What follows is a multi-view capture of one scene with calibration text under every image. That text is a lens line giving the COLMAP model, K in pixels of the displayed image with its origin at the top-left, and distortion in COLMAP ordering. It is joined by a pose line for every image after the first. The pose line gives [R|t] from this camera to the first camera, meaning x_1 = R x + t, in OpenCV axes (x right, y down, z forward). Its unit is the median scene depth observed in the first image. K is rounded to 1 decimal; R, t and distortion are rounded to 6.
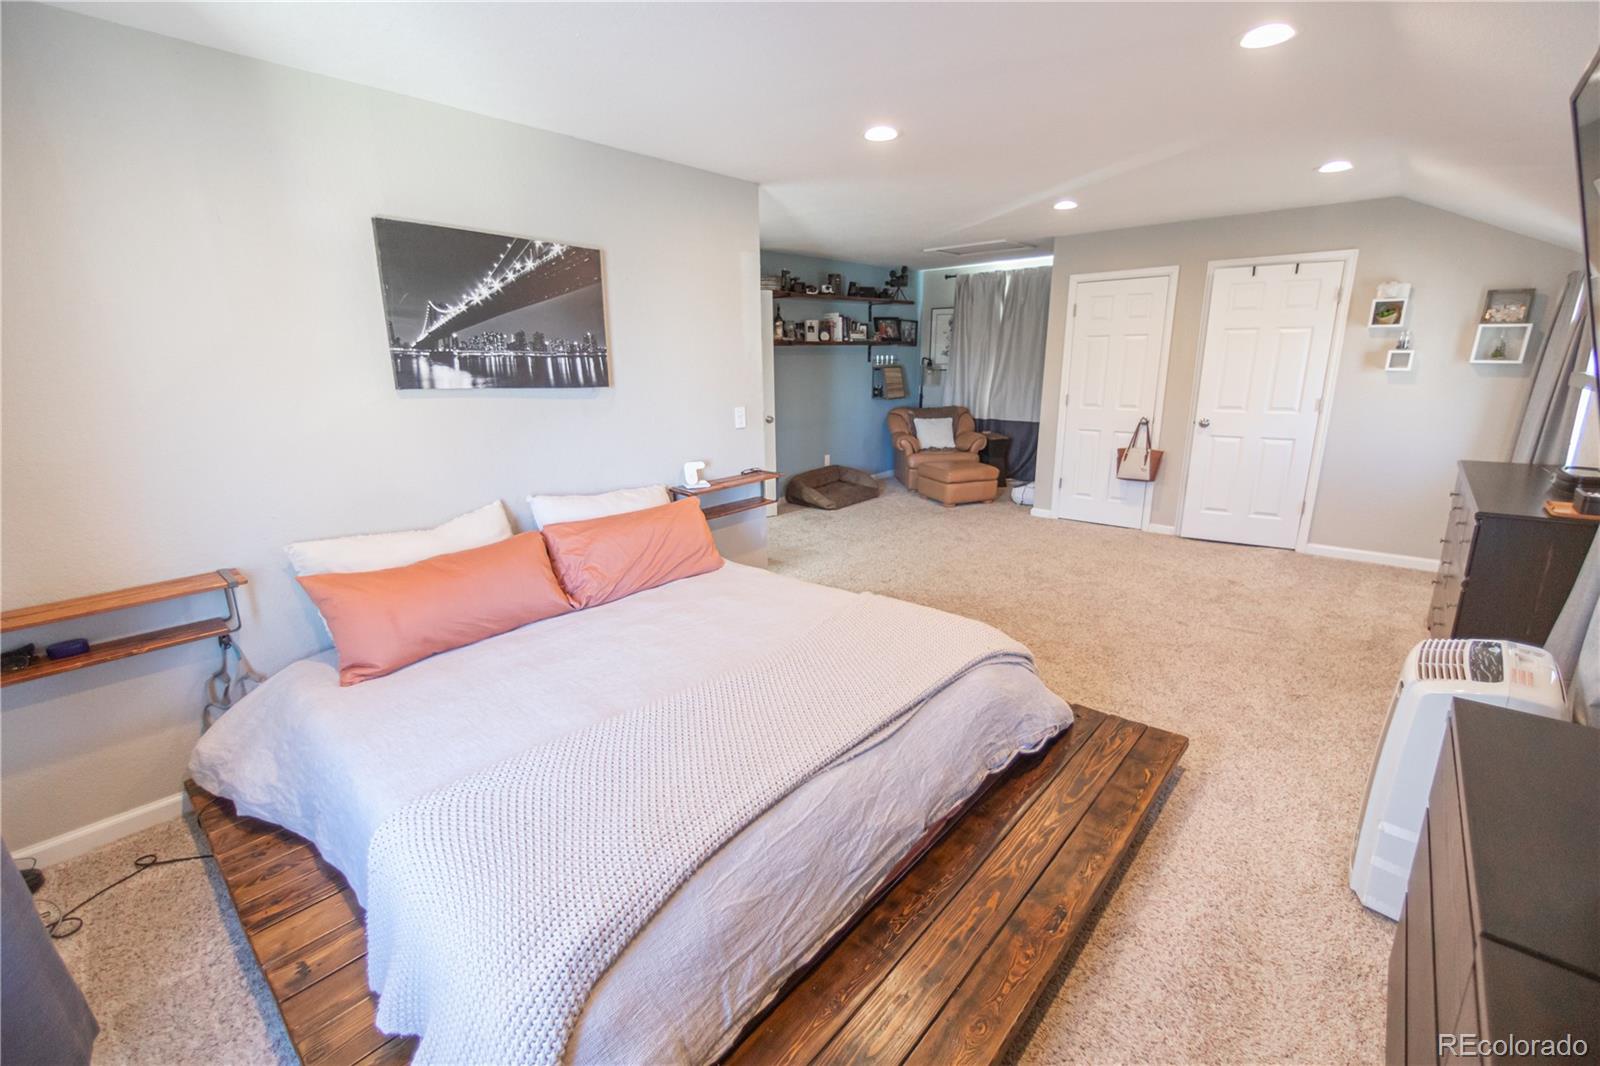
lens RADIAL K [[646.7, 0, 805.5], [0, 646.7, 533.5], [0, 0, 1]] dist [0.002300, -0.005343]
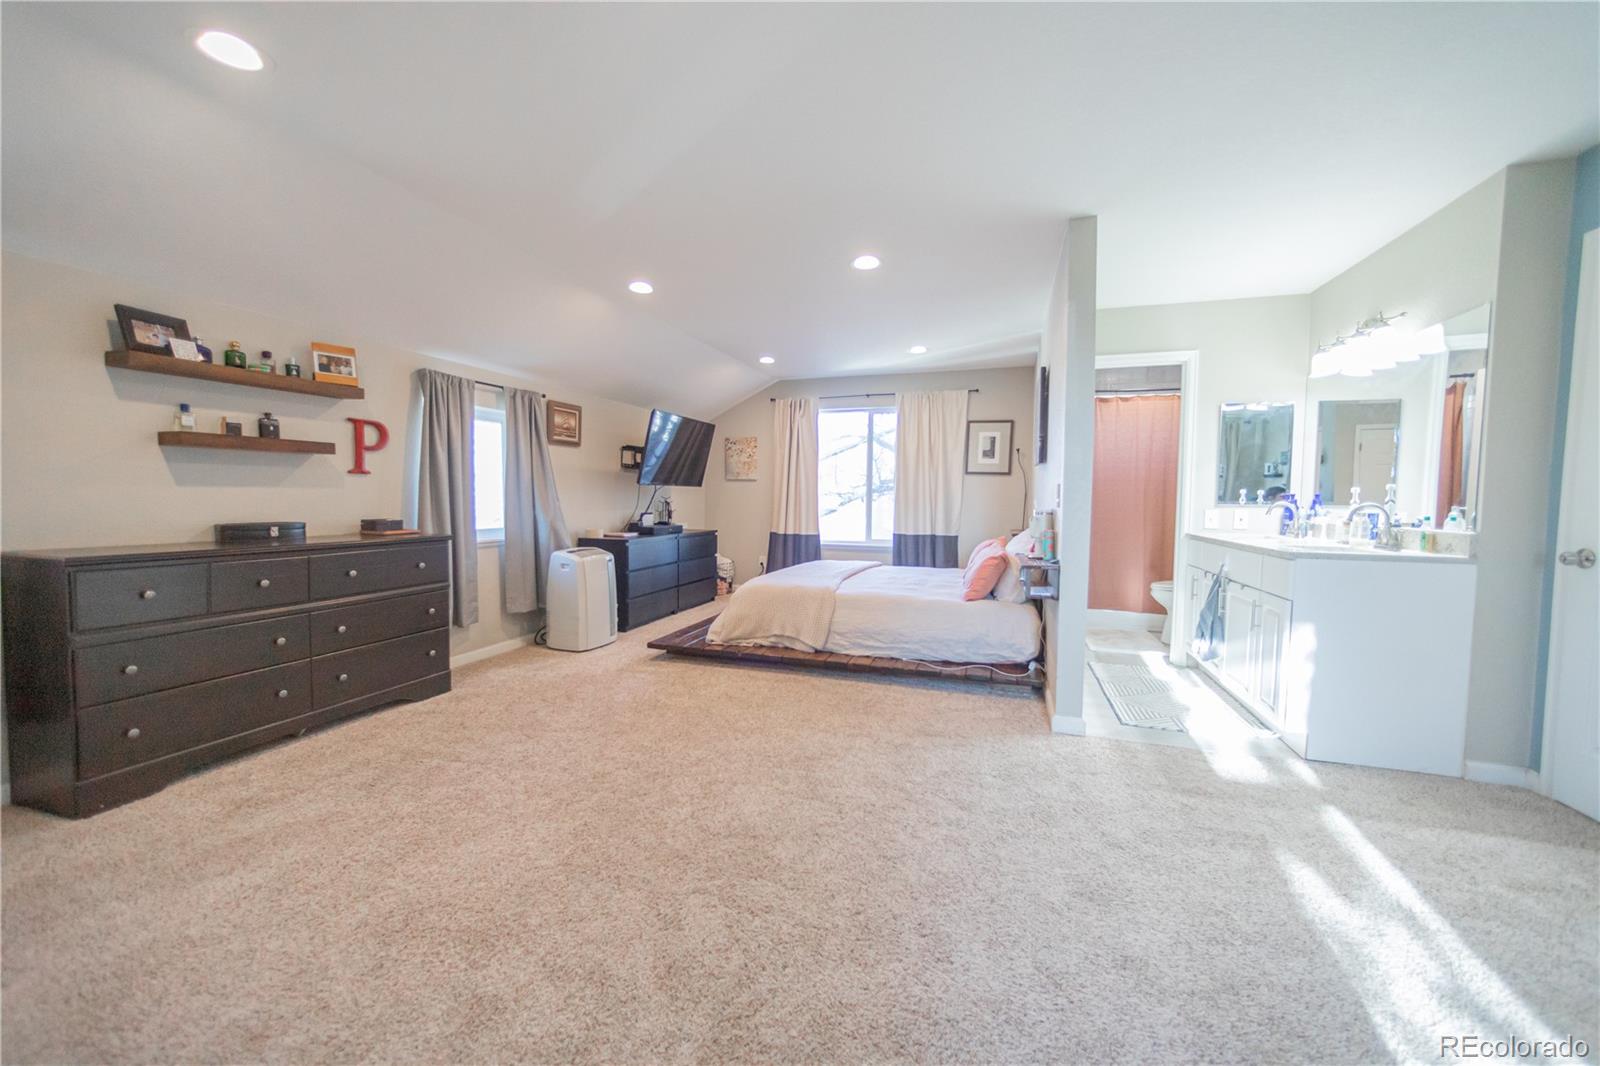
lens RADIAL K [[611.2, 0, 807.9], [0, 611.2, 530.3], [0, 0, 1]] dist [0.006976, -0.004045]
pose [[-0.906859, 0.030580, -0.420323, 0.785780], [-0.106833, 0.948105, 0.299474, -0.498661], [0.407668, 0.316485, -0.856530, 2.273689]]
